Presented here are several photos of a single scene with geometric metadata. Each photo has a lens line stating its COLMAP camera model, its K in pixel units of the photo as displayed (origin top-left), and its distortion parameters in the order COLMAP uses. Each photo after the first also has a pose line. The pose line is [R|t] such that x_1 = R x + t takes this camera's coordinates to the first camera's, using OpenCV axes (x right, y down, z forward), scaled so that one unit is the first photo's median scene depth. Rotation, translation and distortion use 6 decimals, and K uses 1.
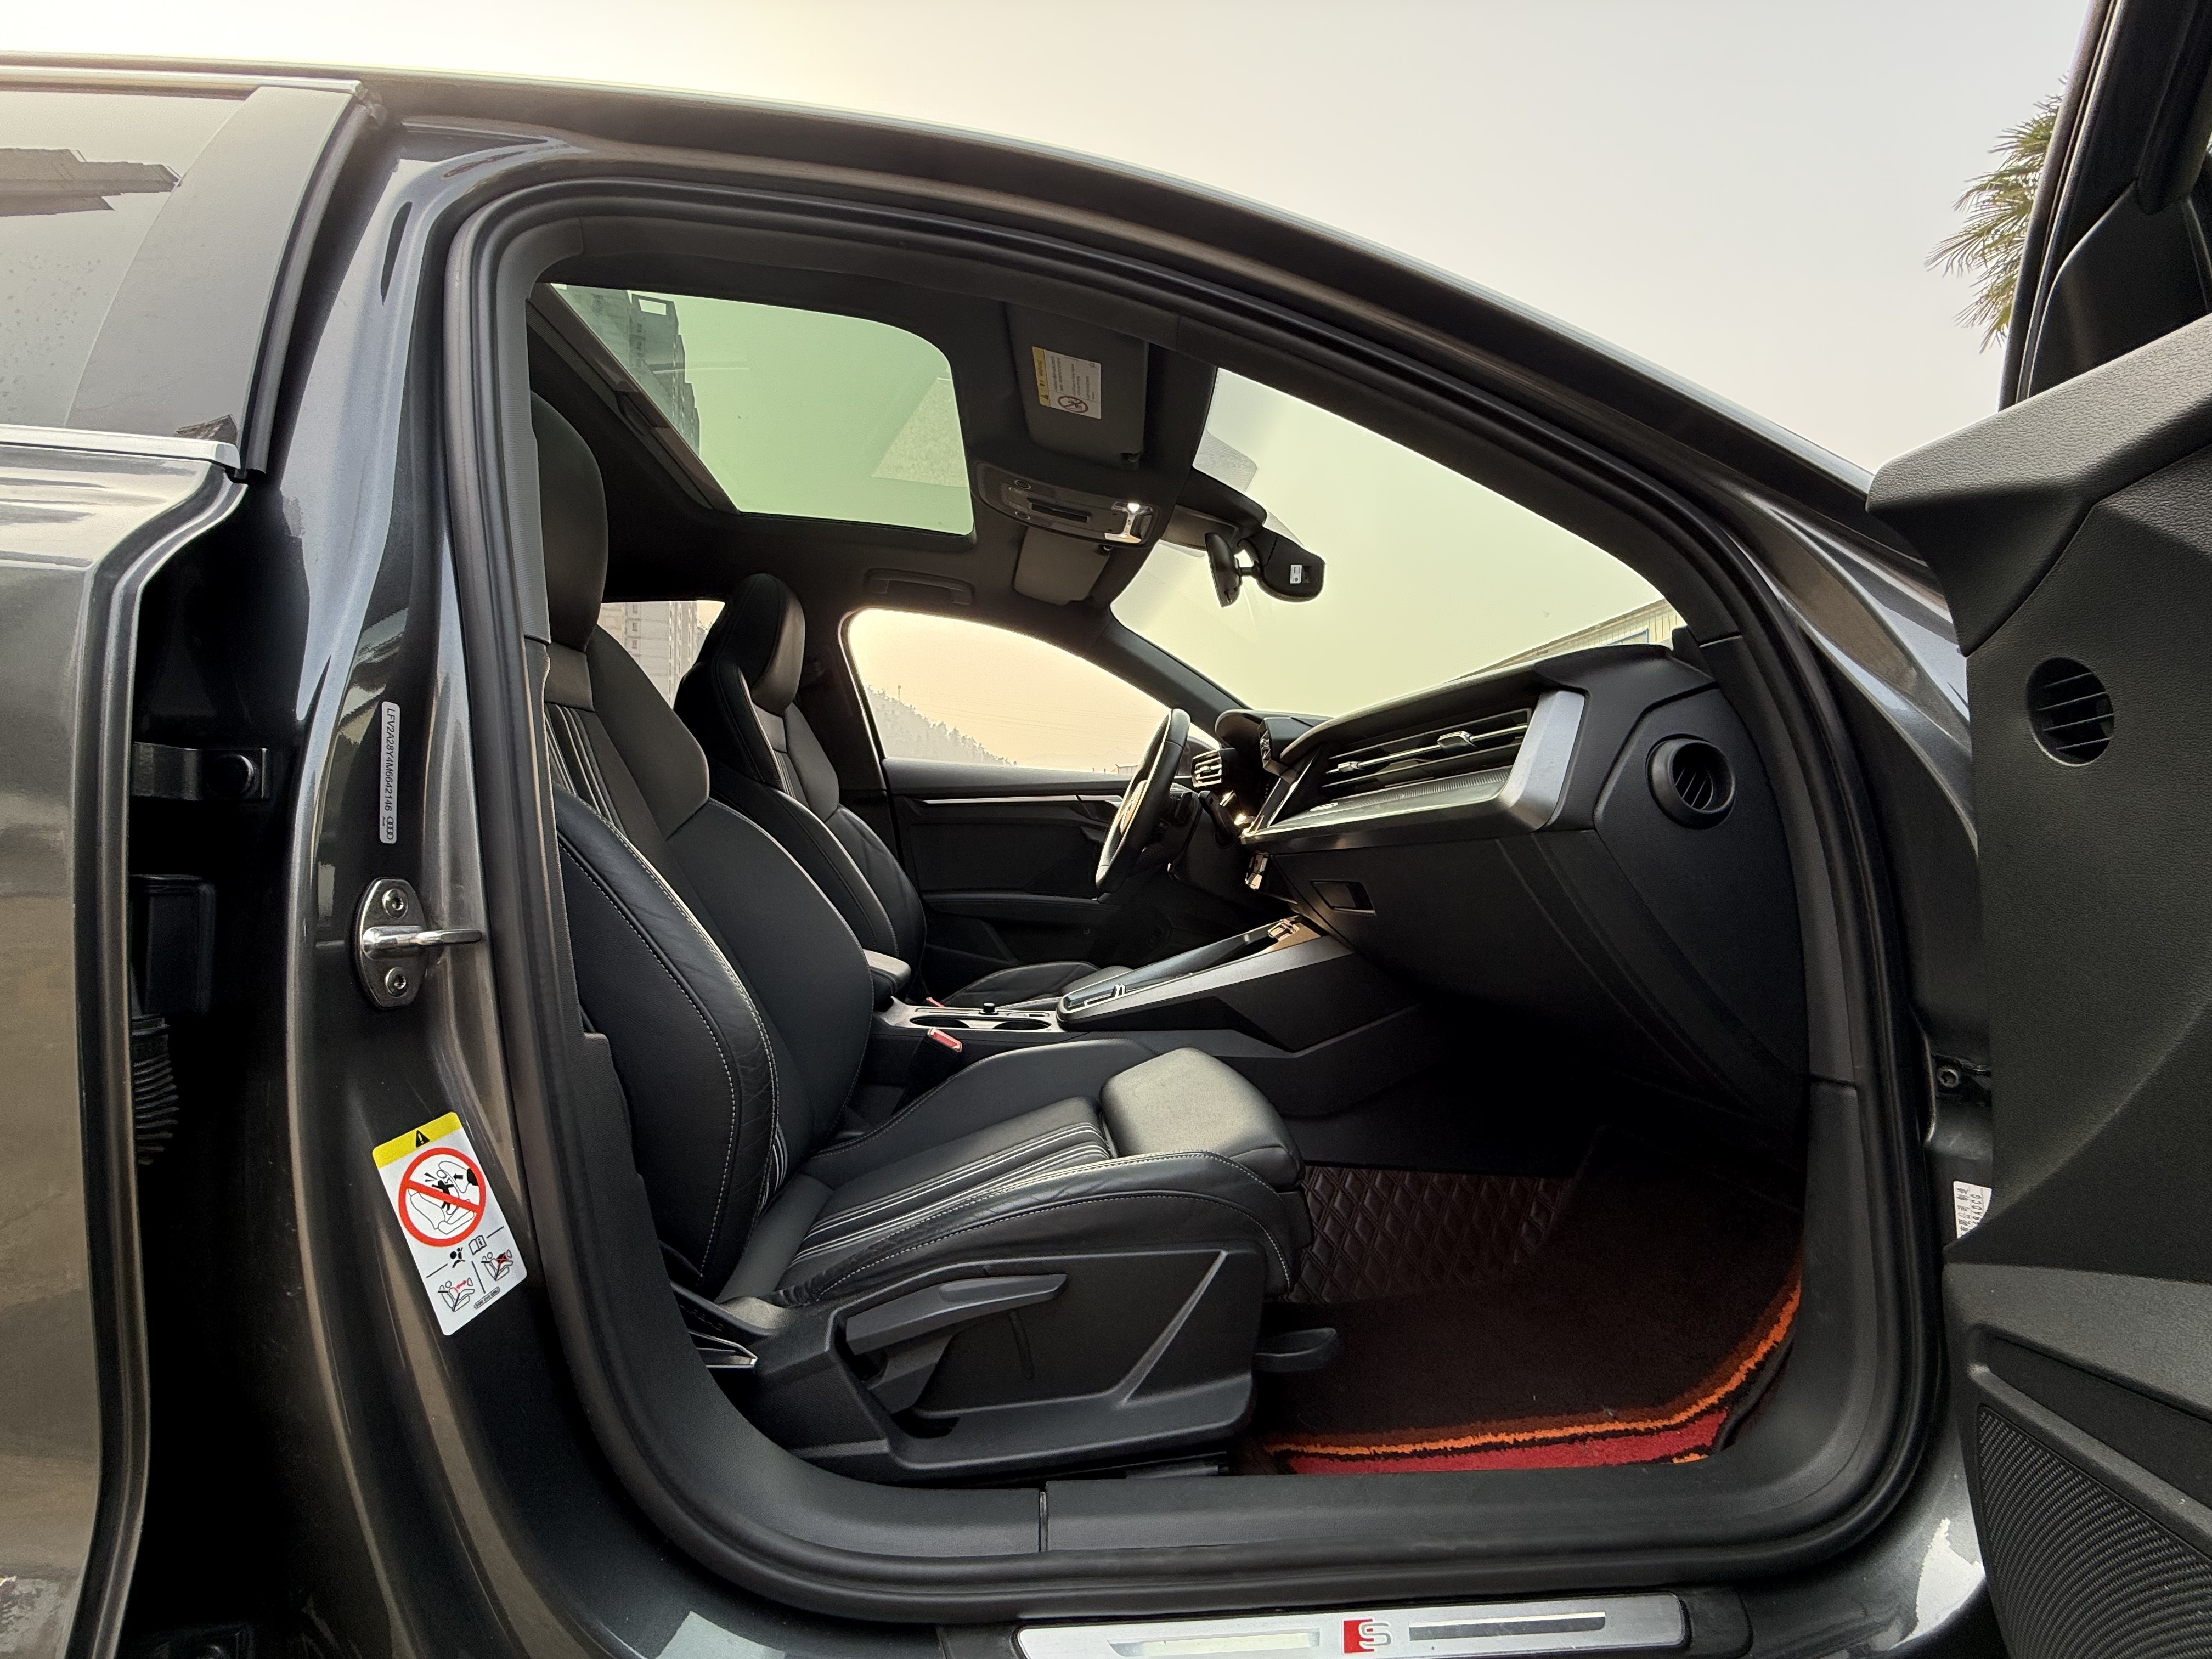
lens RADIAL K [[883.8, 0, 1106.0], [0, 883.8, 829.5], [0, 0, 1]] dist [0.006015, 0.000295]
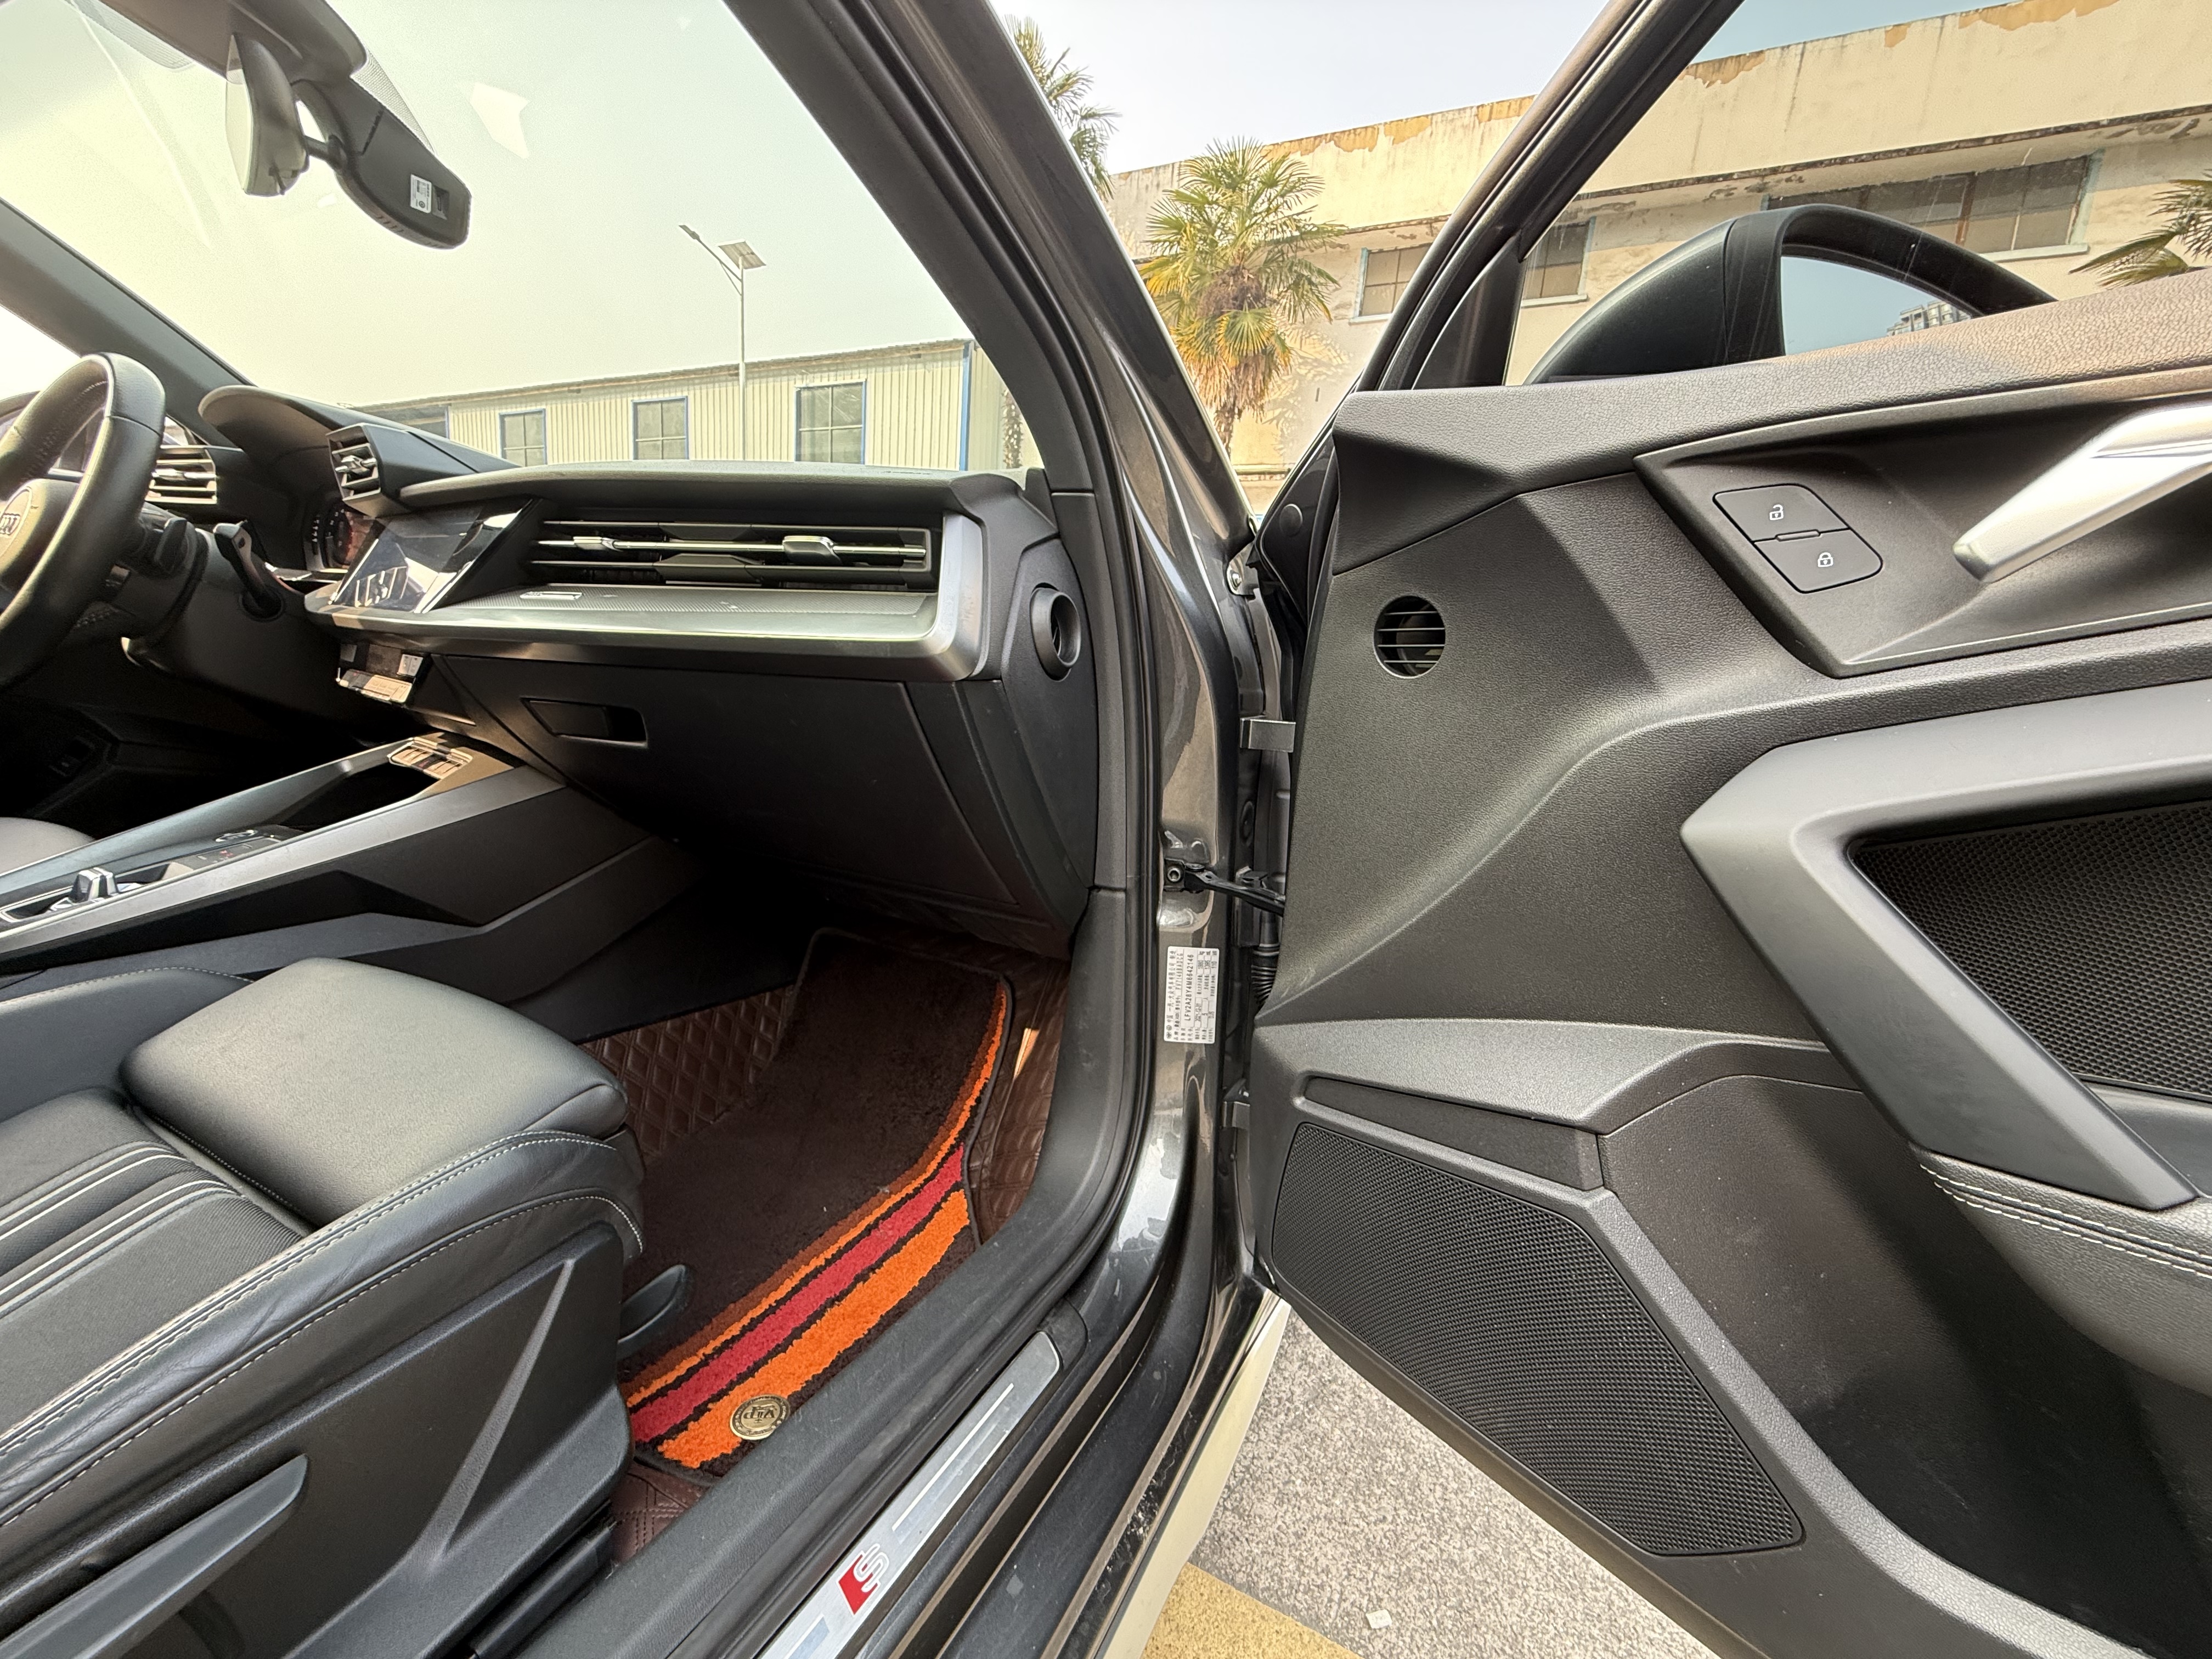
lens RADIAL K [[883.8, 0, 1106.0], [0, 883.8, 829.5], [0, 0, 1]] dist [0.006015, 0.000295]
pose [[0.552977, -0.120355, 0.824458, -0.143908], [-0.091927, 0.974658, 0.203938, -0.035904], [-0.828110, -0.188563, 0.527900, 0.280486]]
